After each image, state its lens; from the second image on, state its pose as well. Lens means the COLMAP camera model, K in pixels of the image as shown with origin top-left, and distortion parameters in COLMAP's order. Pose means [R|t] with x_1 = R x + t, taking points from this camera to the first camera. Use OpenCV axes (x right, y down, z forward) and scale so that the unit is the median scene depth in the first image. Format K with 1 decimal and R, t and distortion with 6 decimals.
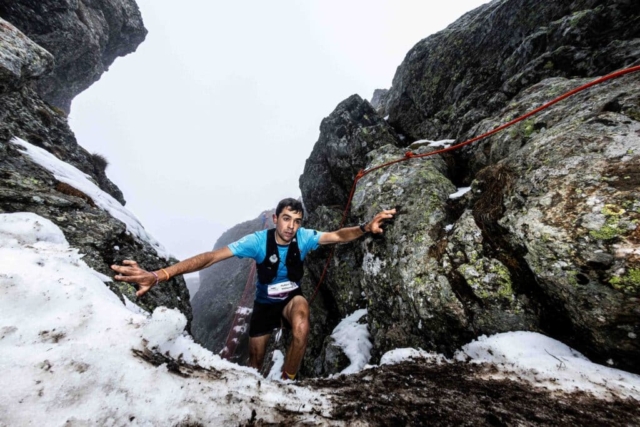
lens RADIAL K [[210.2, 0, 320.3], [0, 210.2, 217.6], [0, 0, 1]] dist [-0.002517, 0.000080]
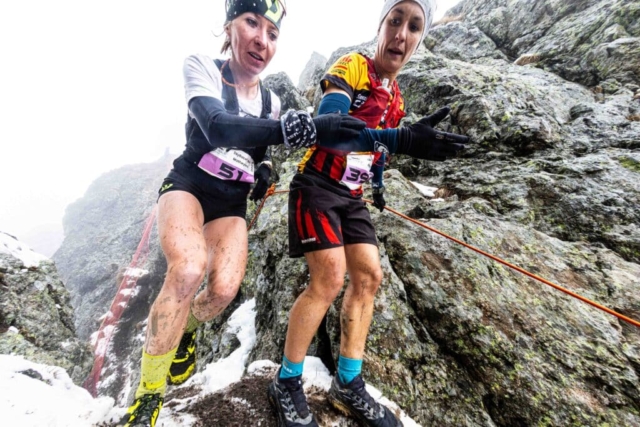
lens RADIAL K [[210.2, 0, 319.2], [0, 210.2, 217.4], [0, 0, 1]] dist [-0.002517, 0.000080]
pose [[0.924313, 0.093838, 0.369919, 0.041099], [-0.163762, 0.973048, 0.162356, -0.424881], [-0.344714, -0.210646, 0.914768, -0.235608]]
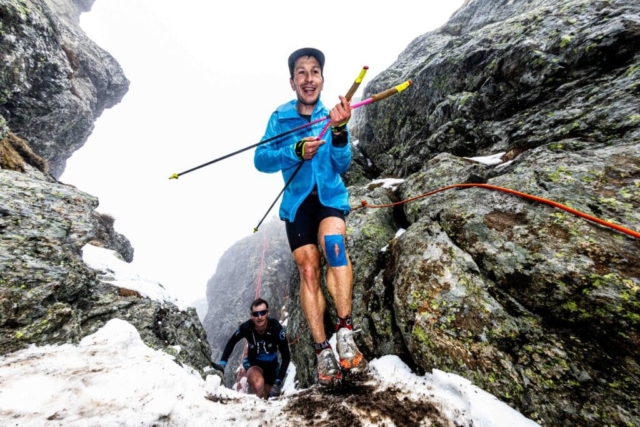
lens RADIAL K [[210.2, 0, 320.2], [0, 210.2, 218.4], [0, 0, 1]] dist [-0.002517, 0.000080]
pose [[0.990866, -0.134590, 0.008323, 0.173517], [0.134653, 0.990863, -0.007627, -0.287994], [-0.007221, 0.008678, 0.999936, -0.348741]]
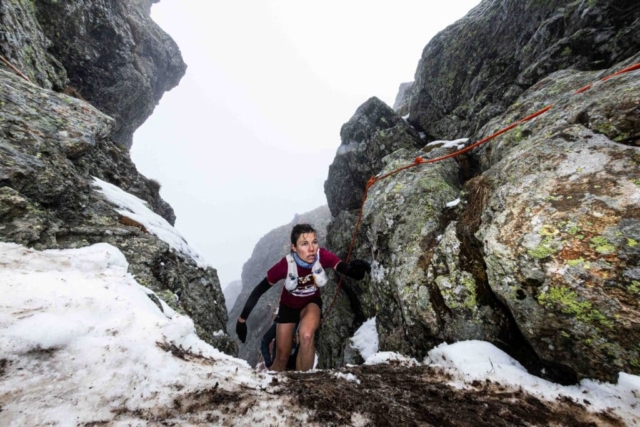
lens RADIAL K [[210.2, 0, 320.1], [0, 210.2, 217.8], [0, 0, 1]] dist [-0.002517, 0.000080]
pose [[0.986290, -0.053697, -0.156043, 0.131932], [0.052728, 0.998555, -0.010349, -0.048559], [0.156373, 0.001979, 0.987696, -0.080263]]
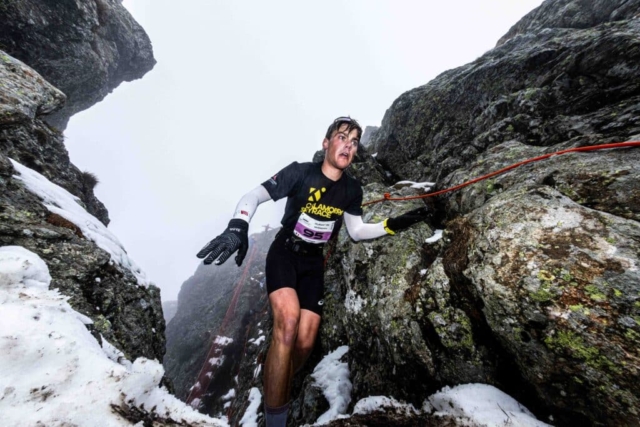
lens RADIAL K [[210.2, 0, 320.0], [0, 210.2, 218.3], [0, 0, 1]] dist [-0.002517, 0.000080]
pose [[0.997862, 0.050384, 0.041625, 0.018359], [-0.045268, 0.992238, -0.115822, -0.052220], [-0.047138, 0.113690, 0.992397, -0.048908]]
